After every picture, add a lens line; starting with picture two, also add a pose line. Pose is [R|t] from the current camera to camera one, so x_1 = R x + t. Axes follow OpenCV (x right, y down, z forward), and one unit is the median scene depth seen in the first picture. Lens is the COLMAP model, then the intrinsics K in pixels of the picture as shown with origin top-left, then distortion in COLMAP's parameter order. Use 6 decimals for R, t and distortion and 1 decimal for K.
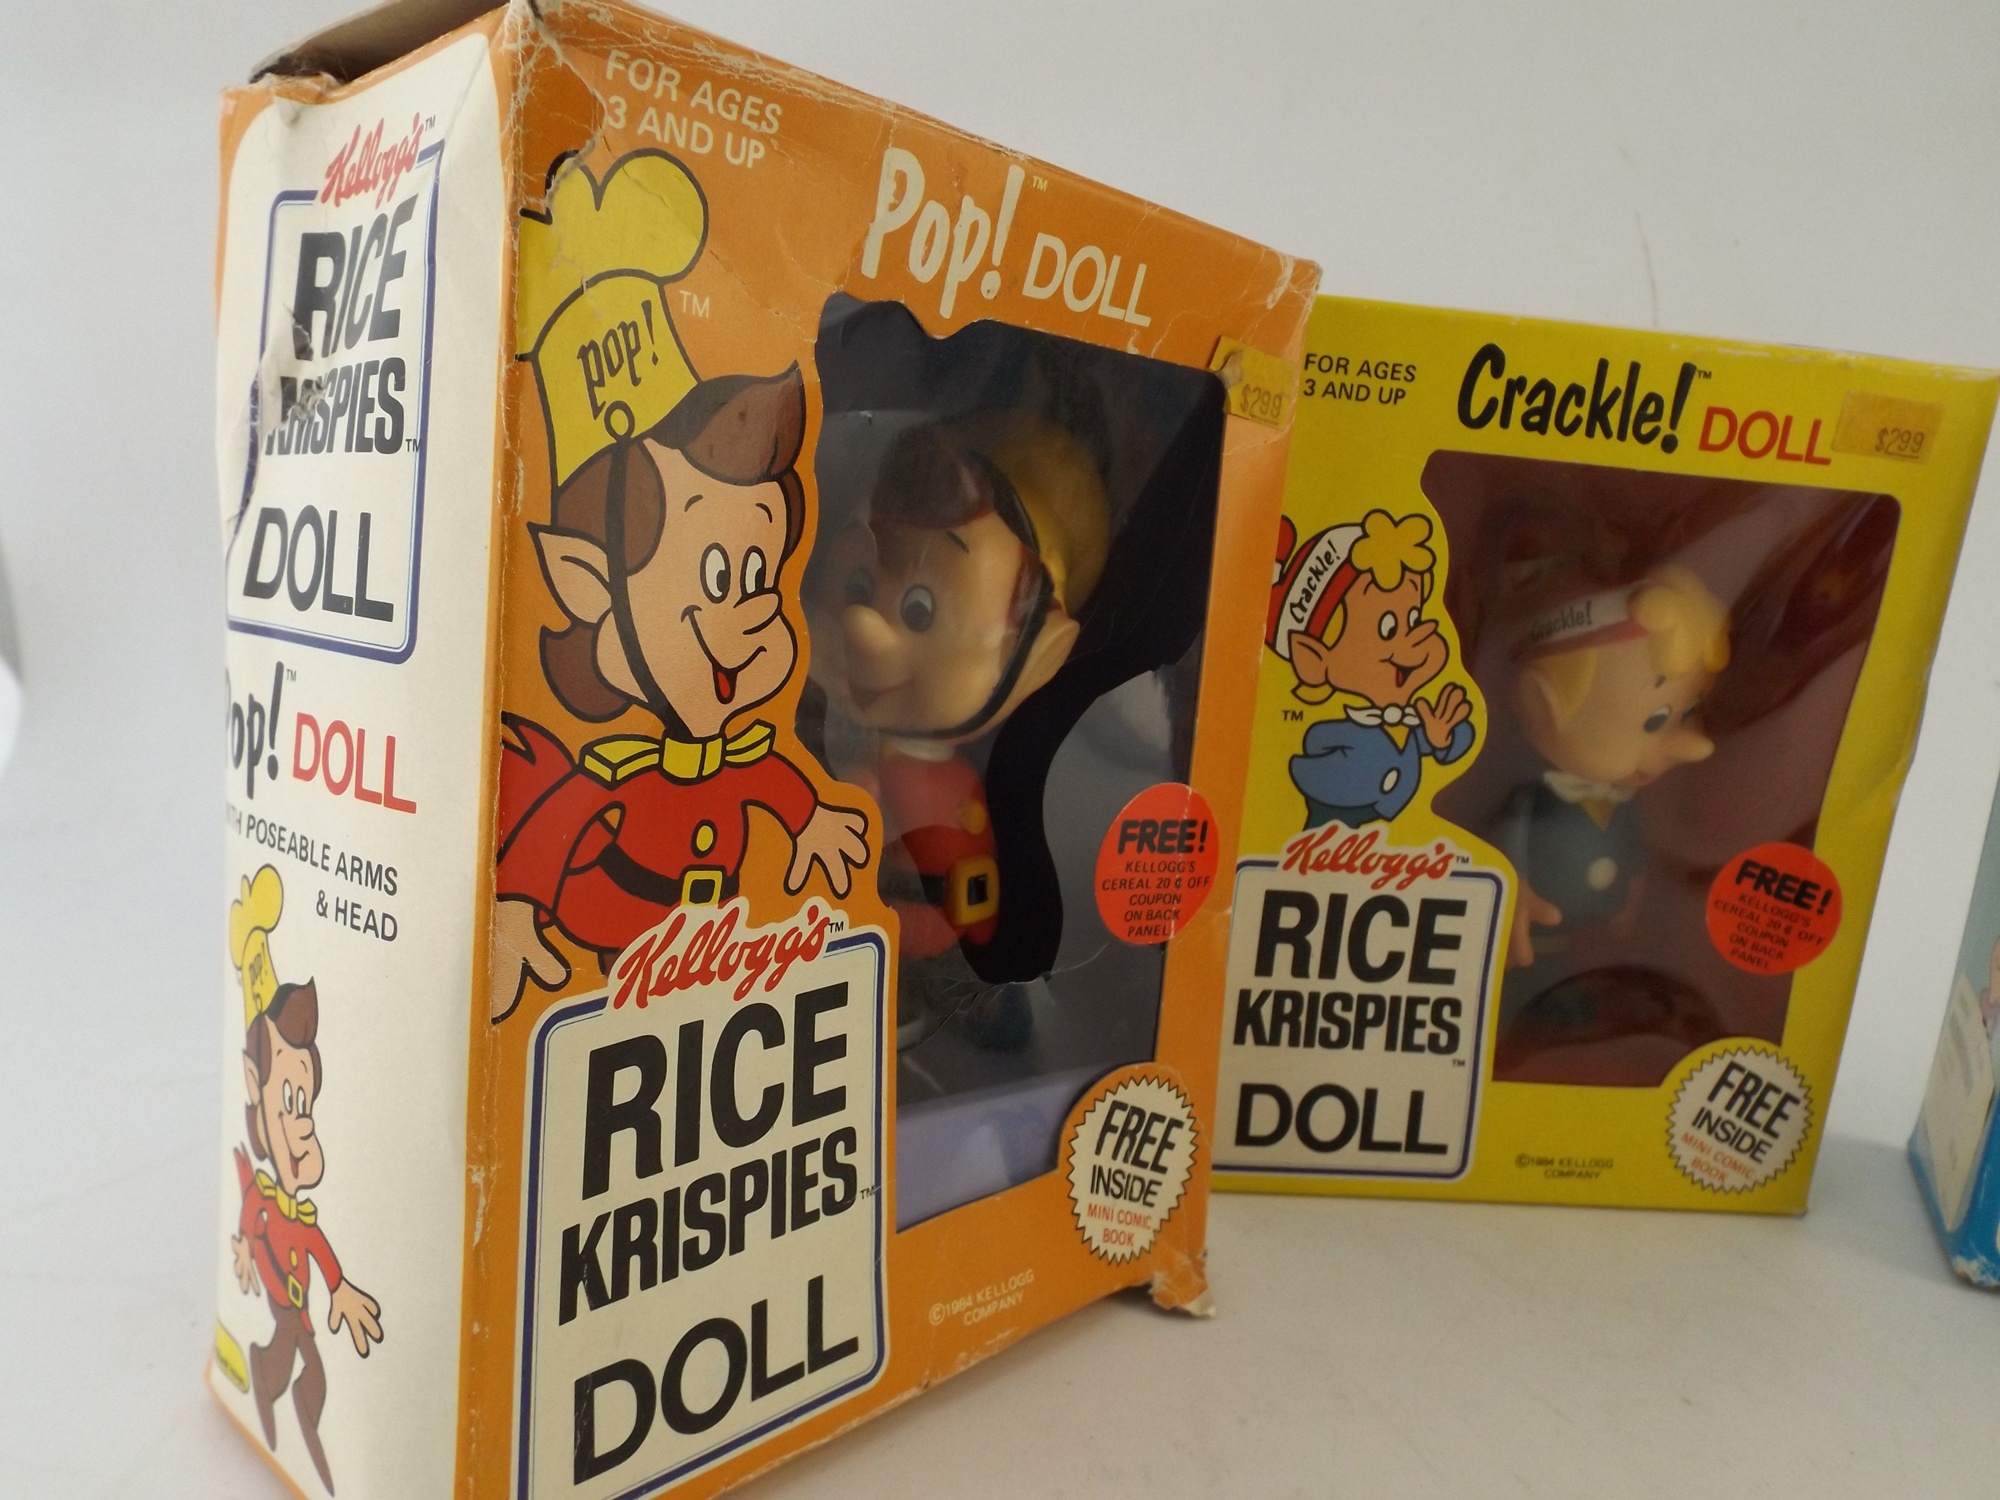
lens RADIAL K [[1449.5, 0, 996.6], [0, 1449.5, 761.8], [0, 0, 1]] dist [0.019229, -0.030971]
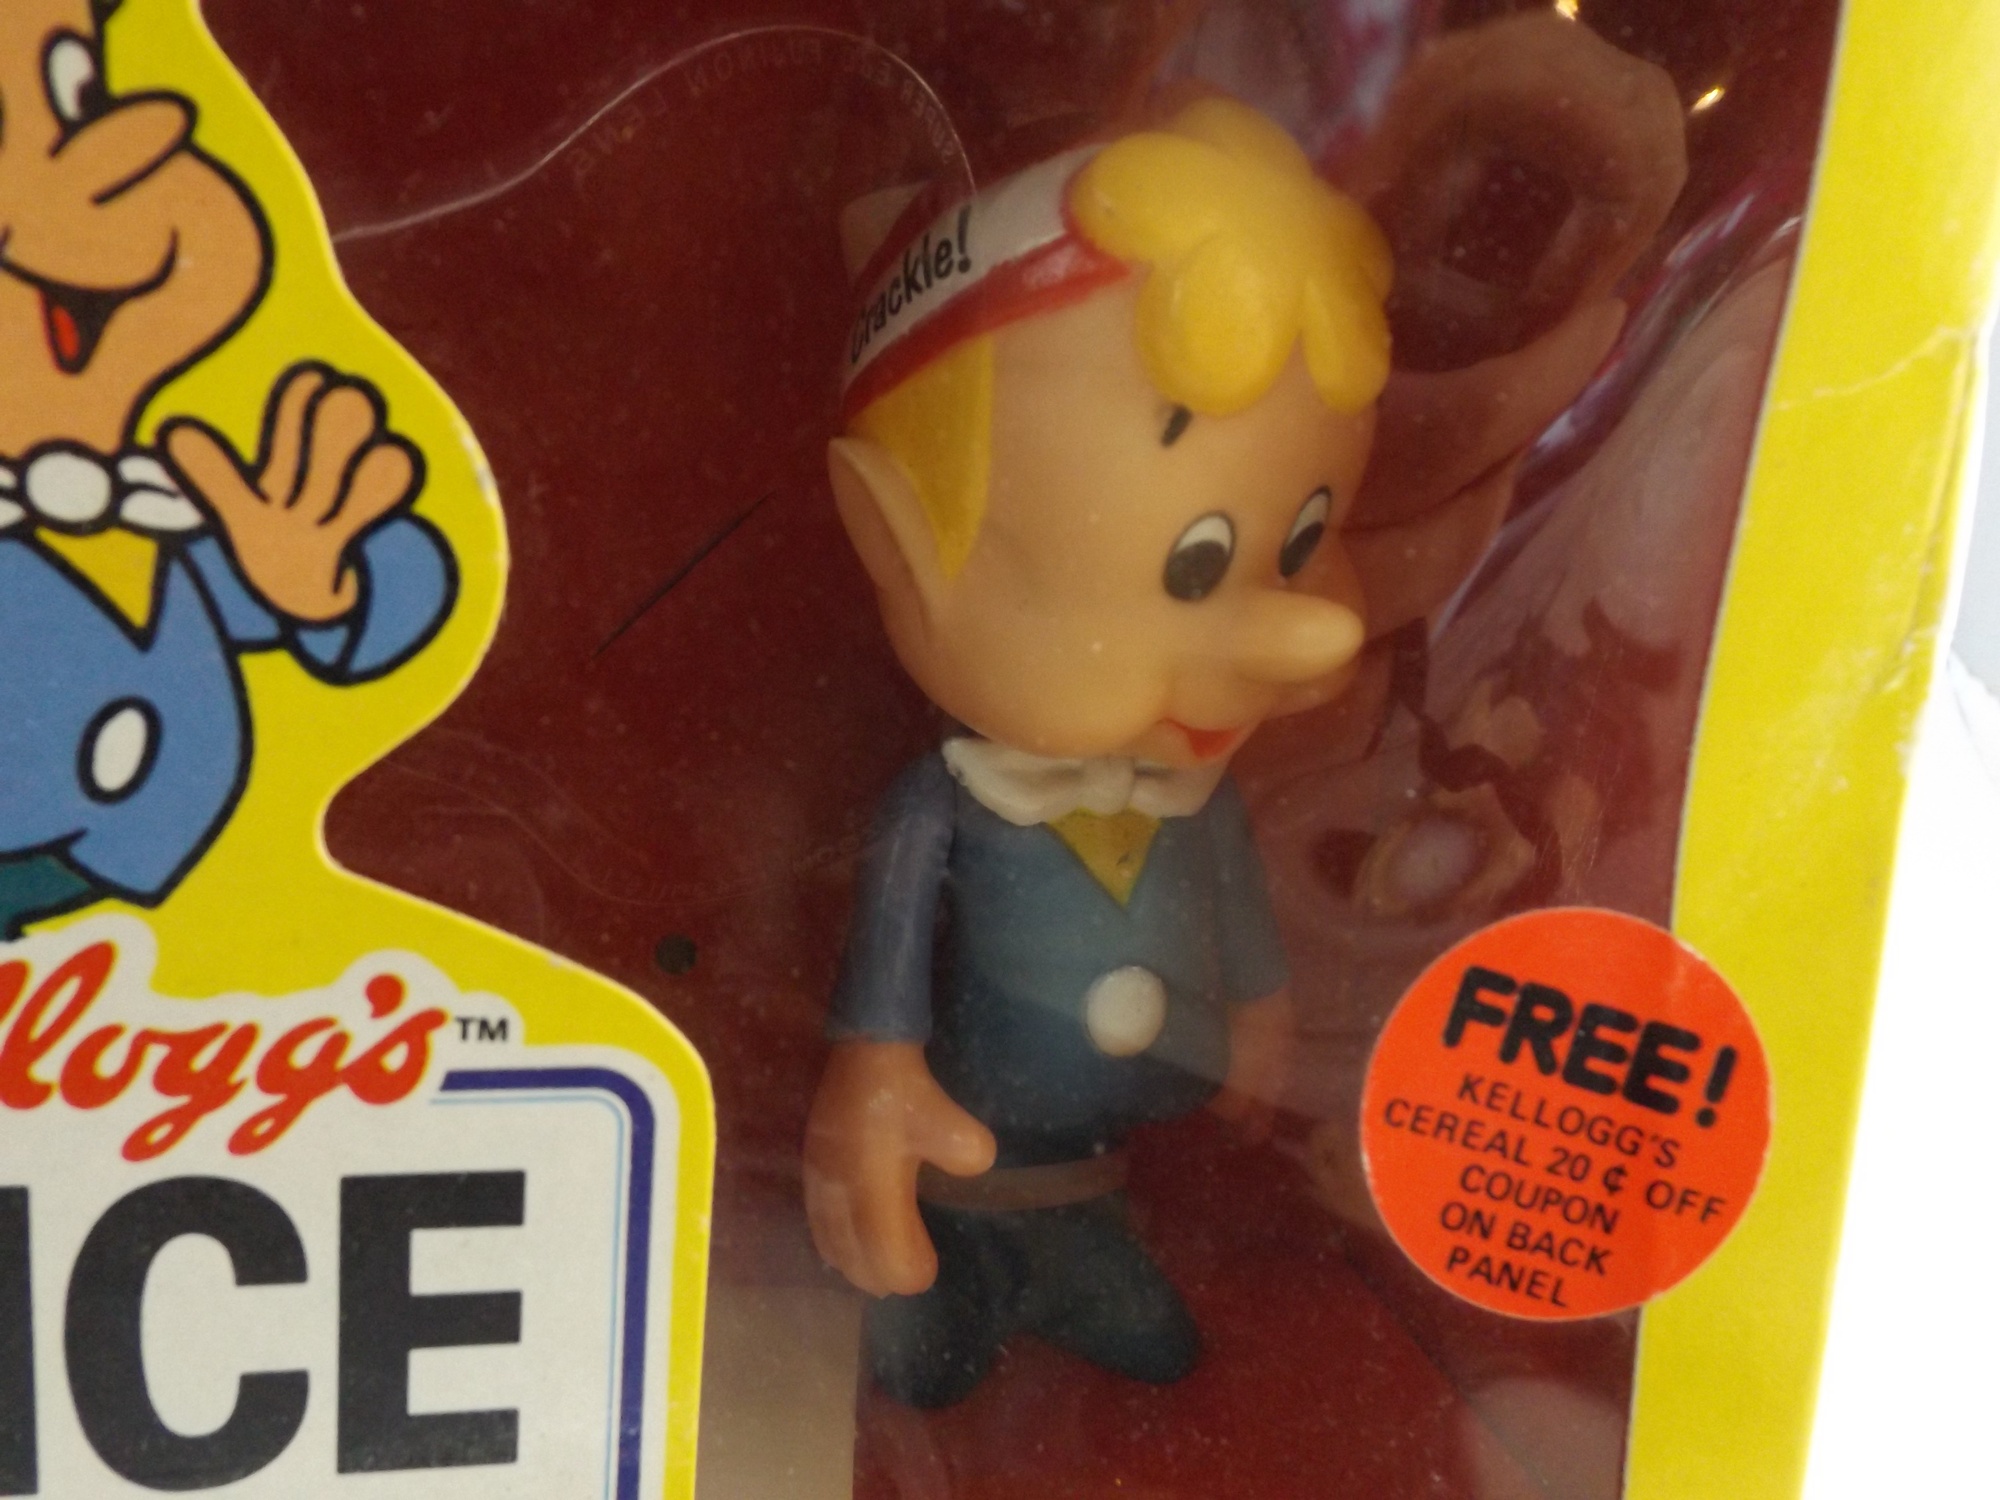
lens RADIAL K [[1449.5, 0, 984.5], [0, 1449.5, 766.5], [0, 0, 1]] dist [0.019229, -0.030971]
pose [[0.995154, -0.043378, 0.088248, 0.402637], [0.048243, 0.997387, -0.053768, 0.037595], [-0.085685, 0.057764, 0.994646, 0.725057]]
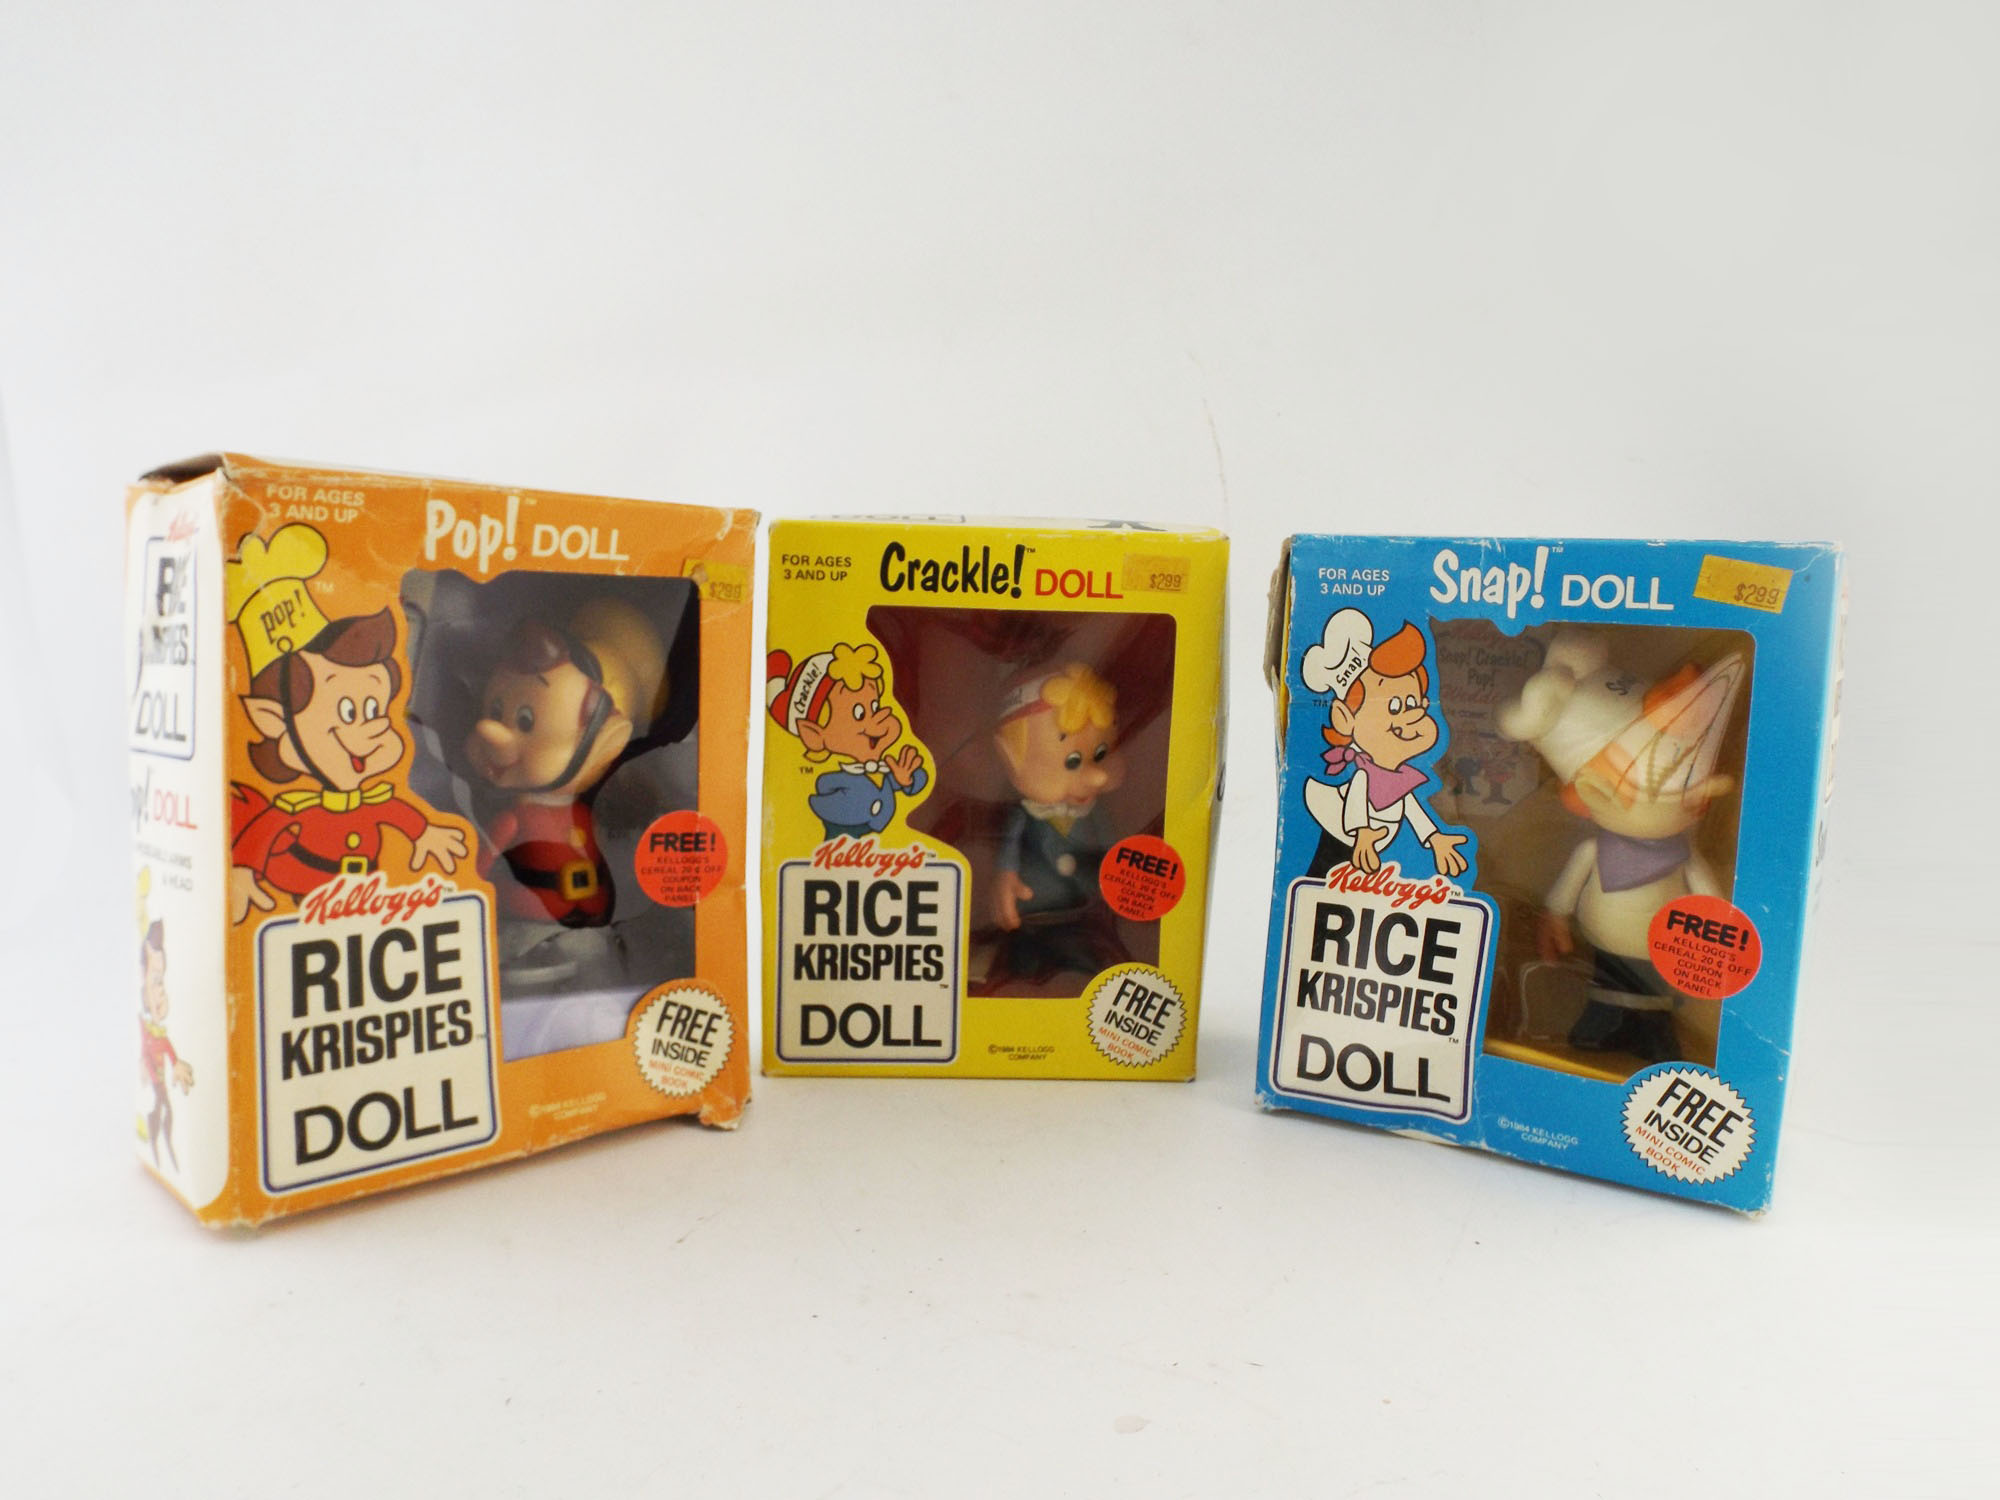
lens RADIAL K [[1449.5, 0, 995.3], [0, 1449.5, 762.6], [0, 0, 1]] dist [0.019229, -0.030971]
pose [[0.997059, -0.055677, -0.052669, 0.489256], [0.052191, 0.996494, -0.065383, 0.075116], [0.056125, 0.062442, 0.996469, -0.593975]]
